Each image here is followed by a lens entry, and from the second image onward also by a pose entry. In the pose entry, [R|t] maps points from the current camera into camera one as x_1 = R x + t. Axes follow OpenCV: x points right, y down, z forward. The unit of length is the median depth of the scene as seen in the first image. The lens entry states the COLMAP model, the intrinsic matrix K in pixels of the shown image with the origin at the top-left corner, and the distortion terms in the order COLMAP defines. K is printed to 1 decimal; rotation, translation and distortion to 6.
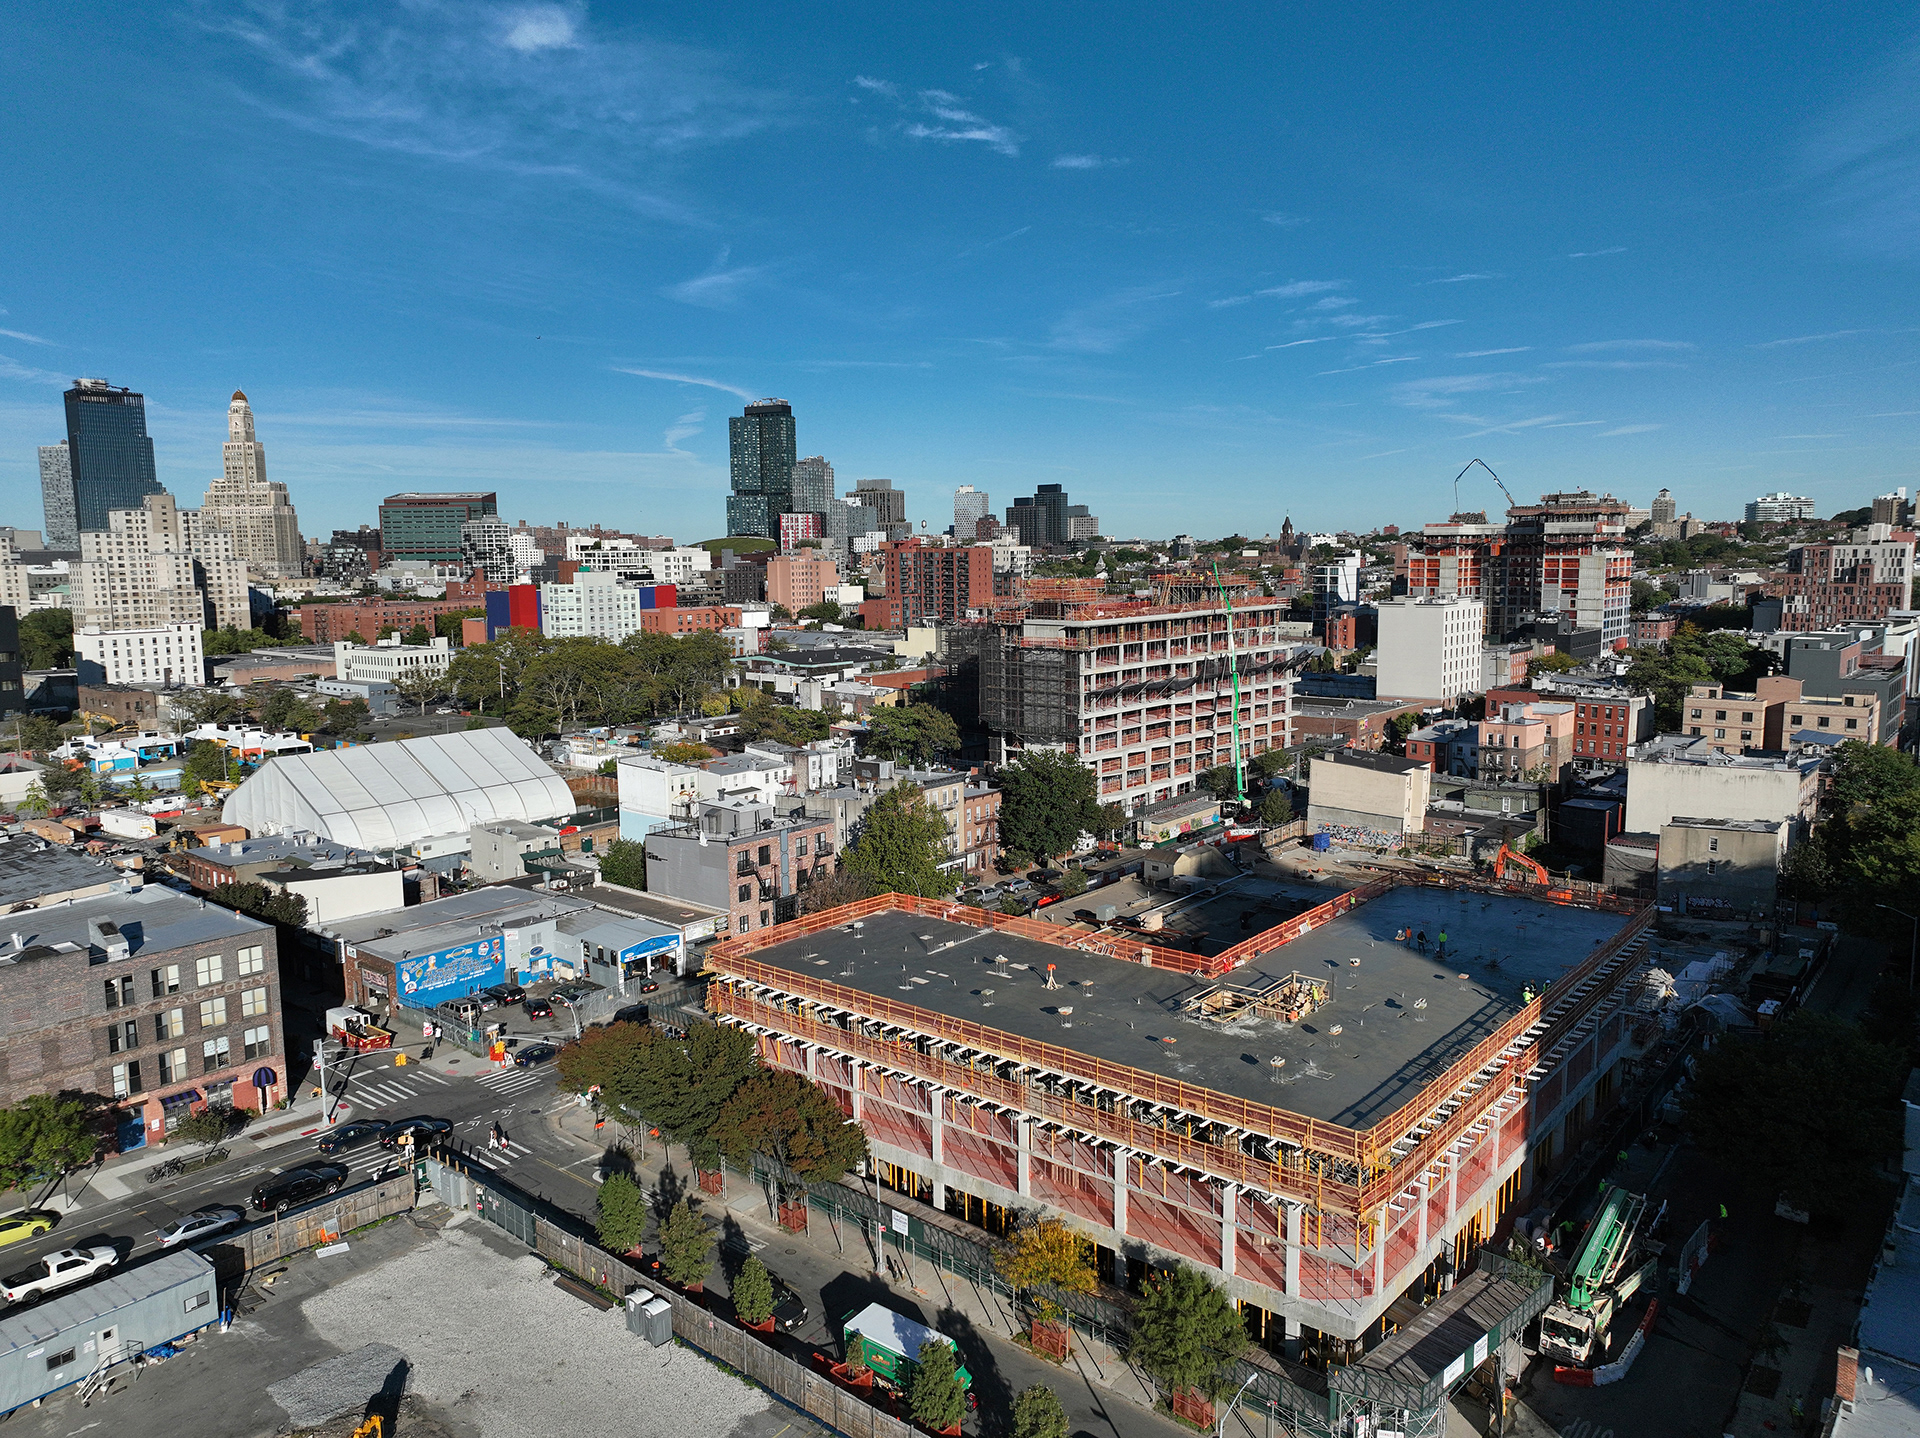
lens RADIAL K [[1344.2, 0, 962.8], [0, 1344.2, 719.2], [0, 0, 1]] dist [-0.003186, 0.021231]
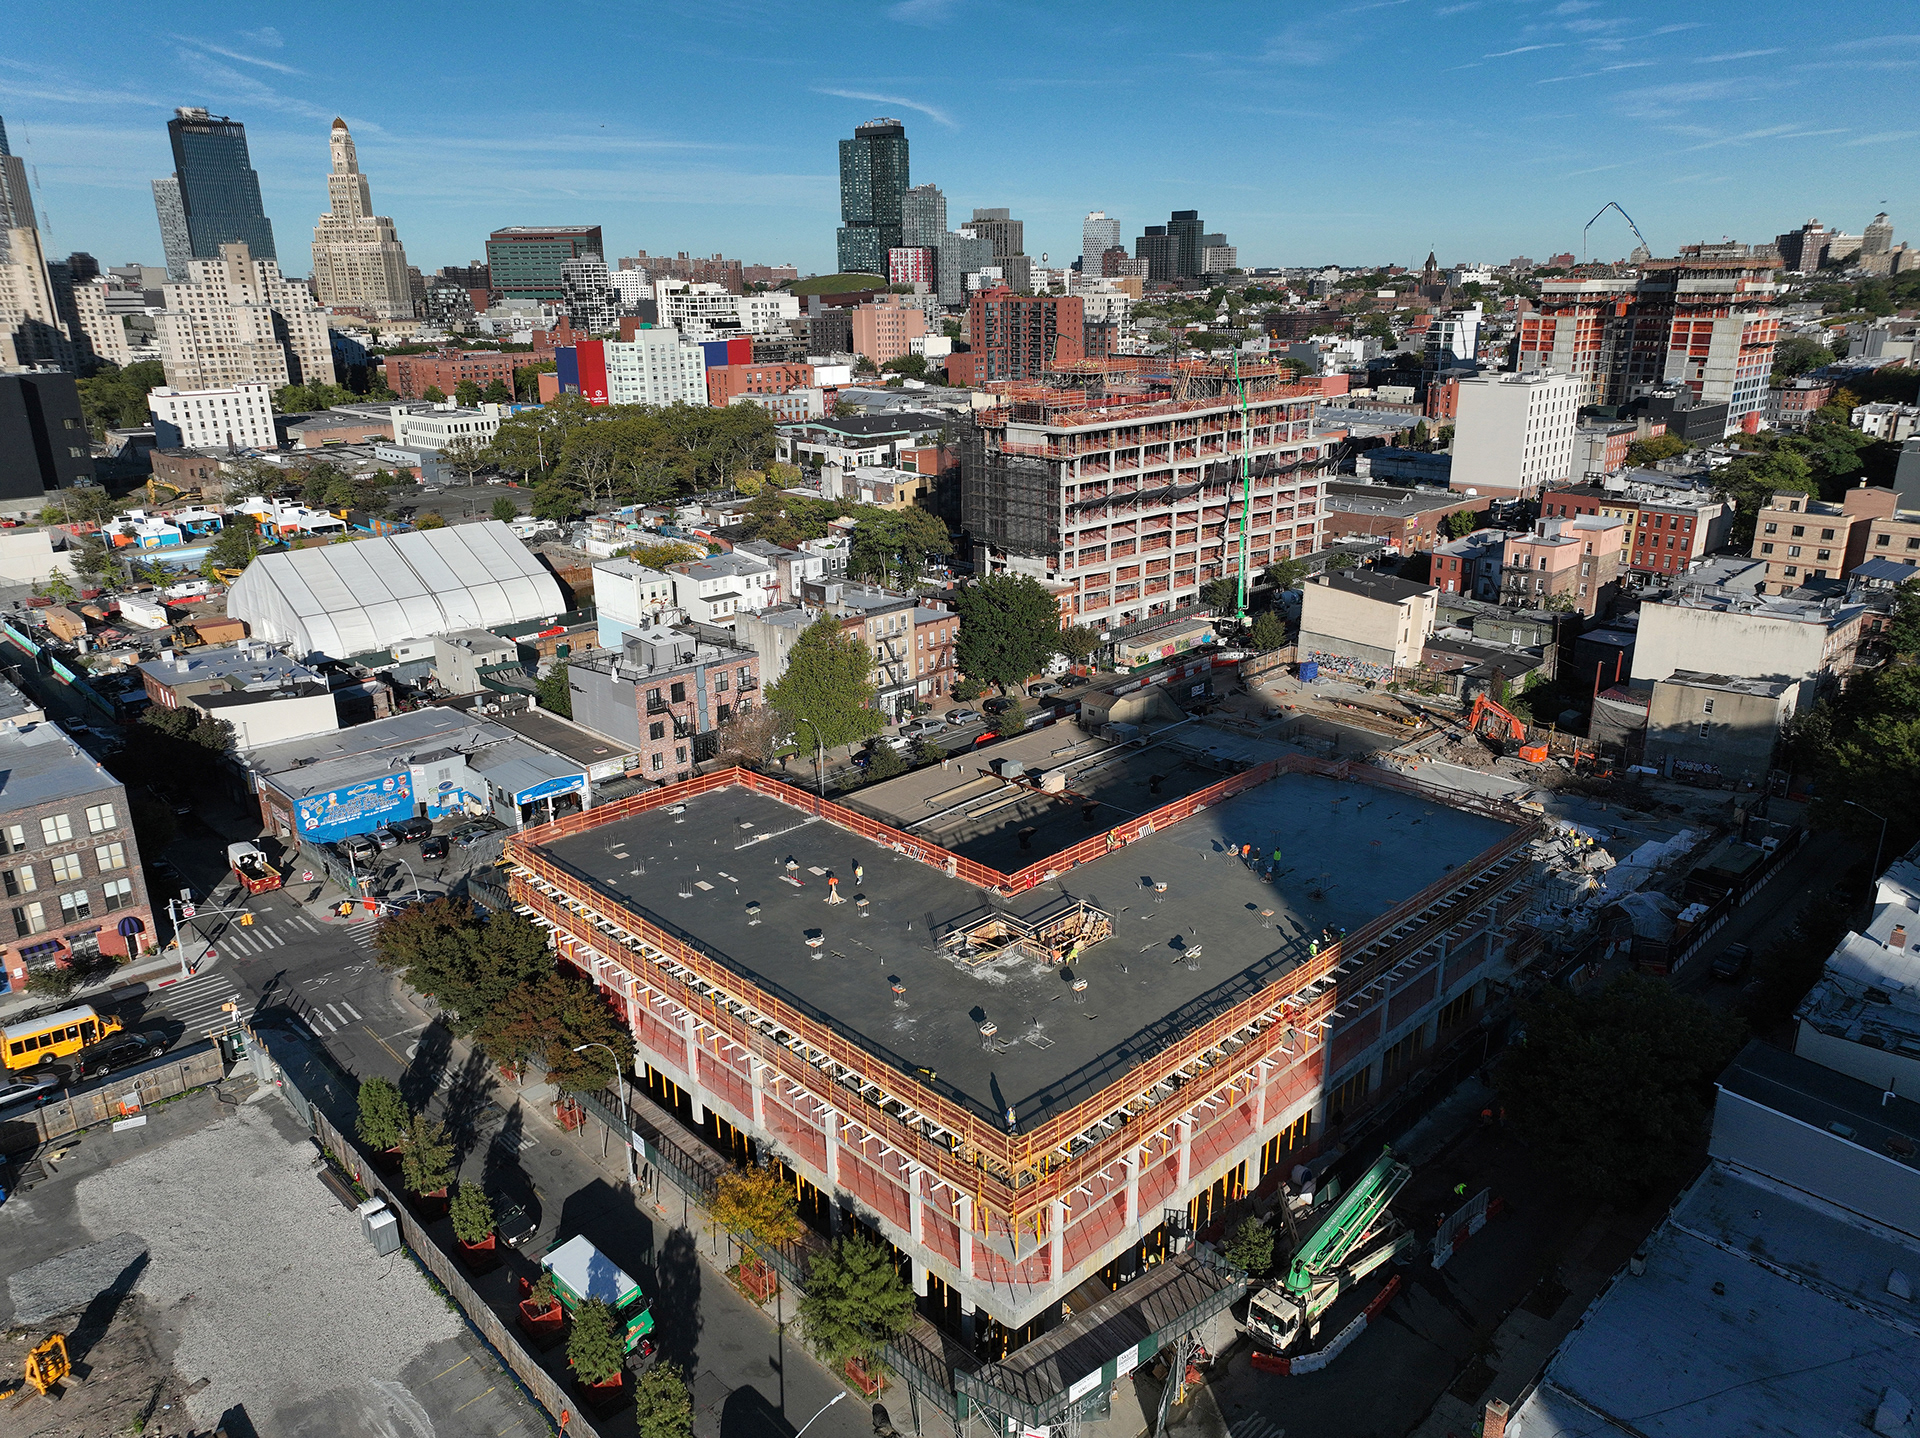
lens RADIAL K [[1345.5, 0, 962.5], [0, 1345.5, 717.4], [0, 0, 1]] dist [-0.003344, 0.021642]
pose [[0.994830, 0.031438, -0.096561, 0.113436], [-0.012523, 0.981596, 0.190559, -0.051756], [0.100775, -0.188364, 0.976915, 0.046910]]
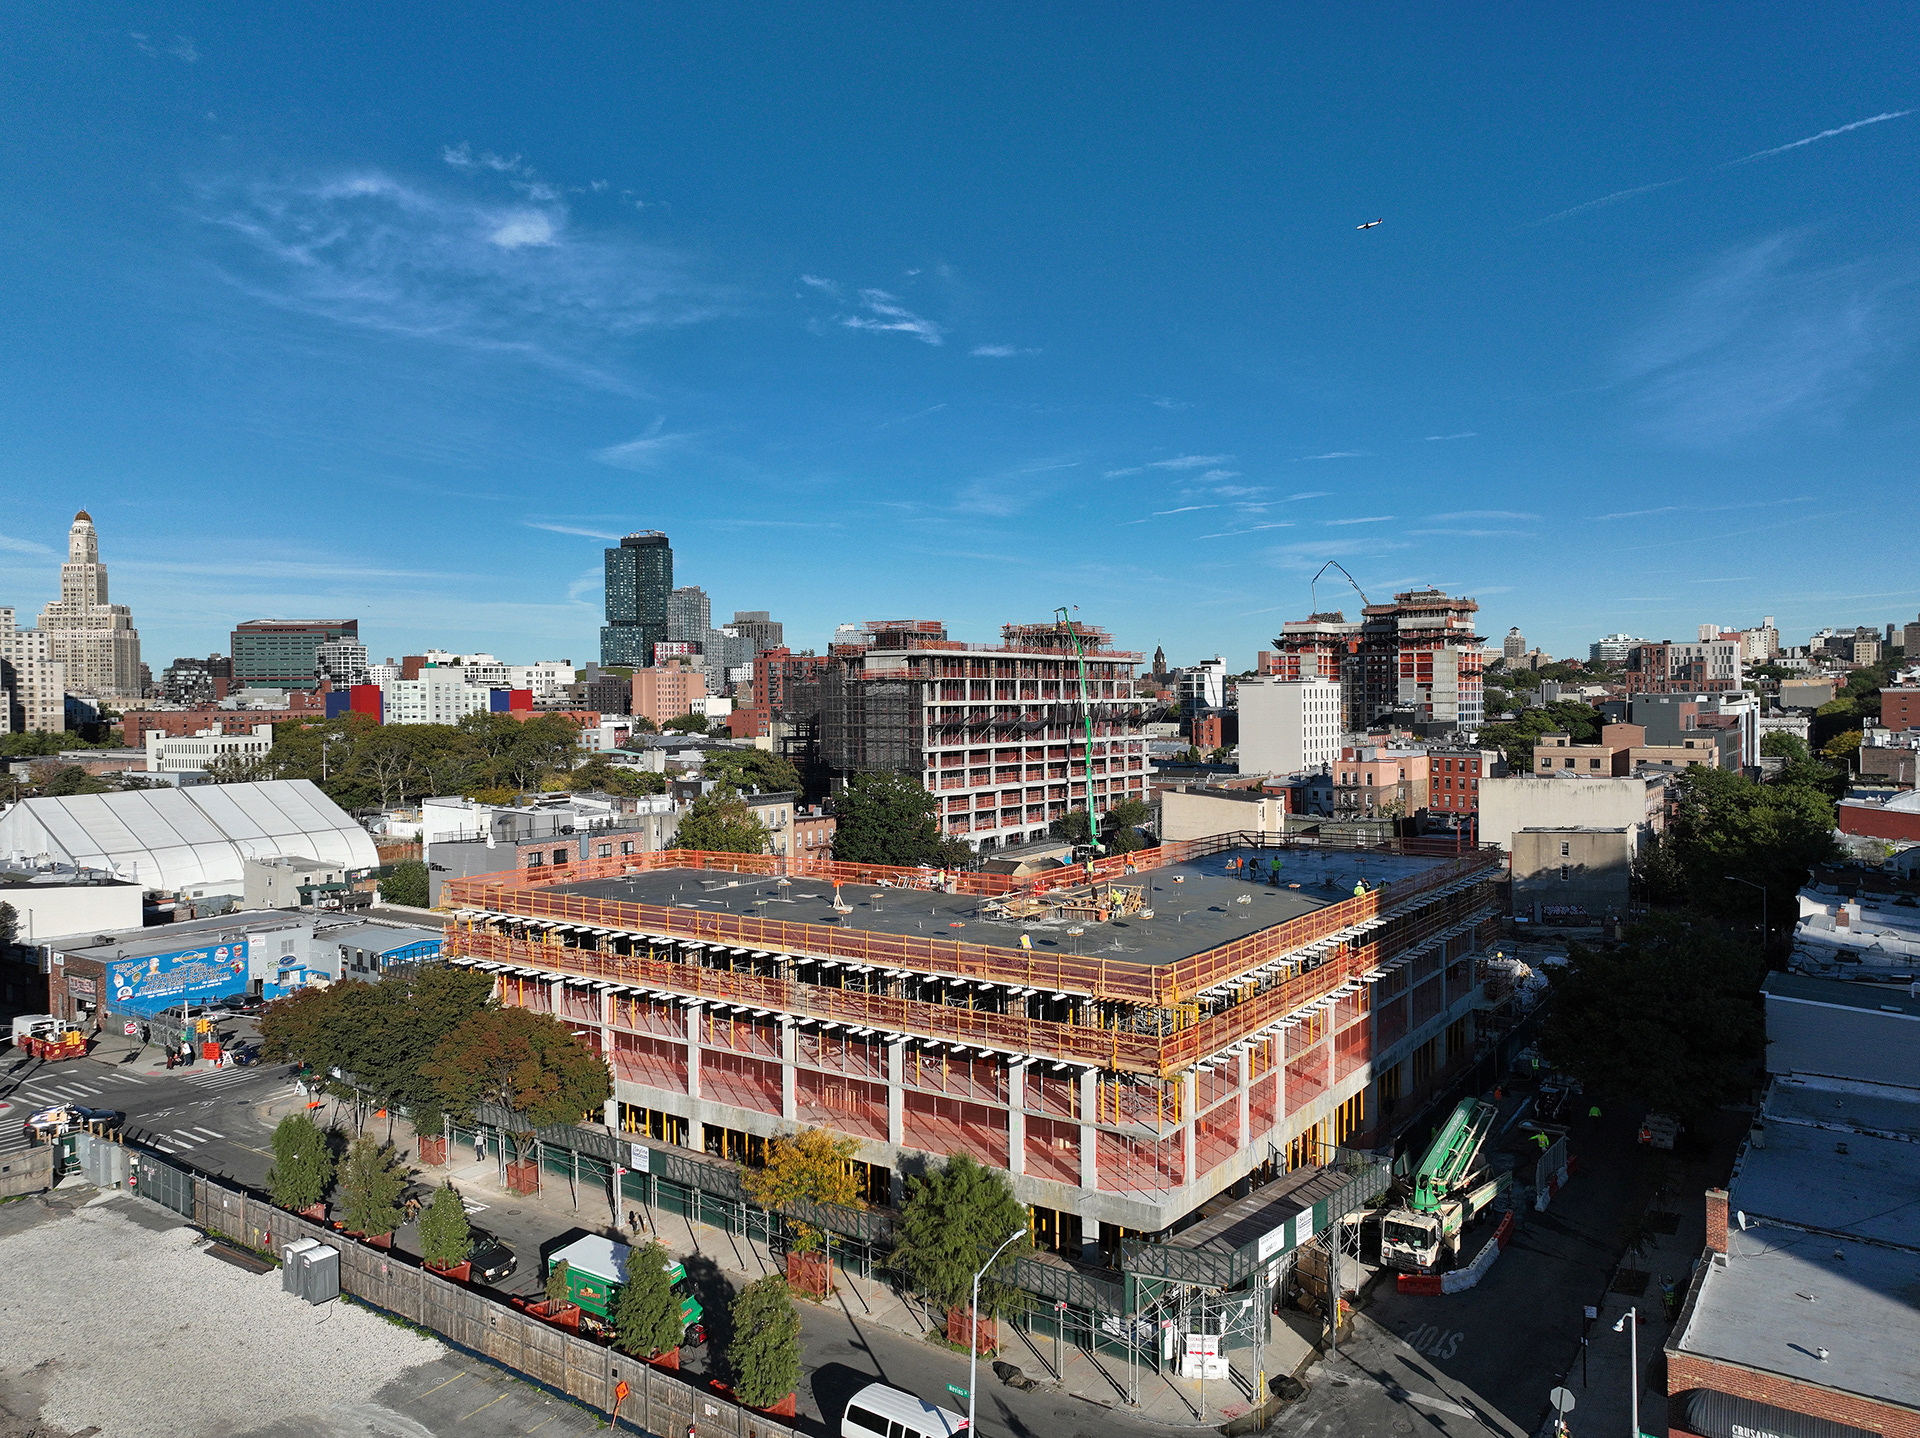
lens RADIAL K [[1345.5, 0, 962.5], [0, 1345.5, 717.4], [0, 0, 1]] dist [-0.003344, 0.021642]
pose [[0.996374, 0.001385, 0.085071, 0.033370], [0.008094, 0.993789, -0.110982, 0.080808], [-0.084697, 0.111268, 0.990175, 0.051064]]
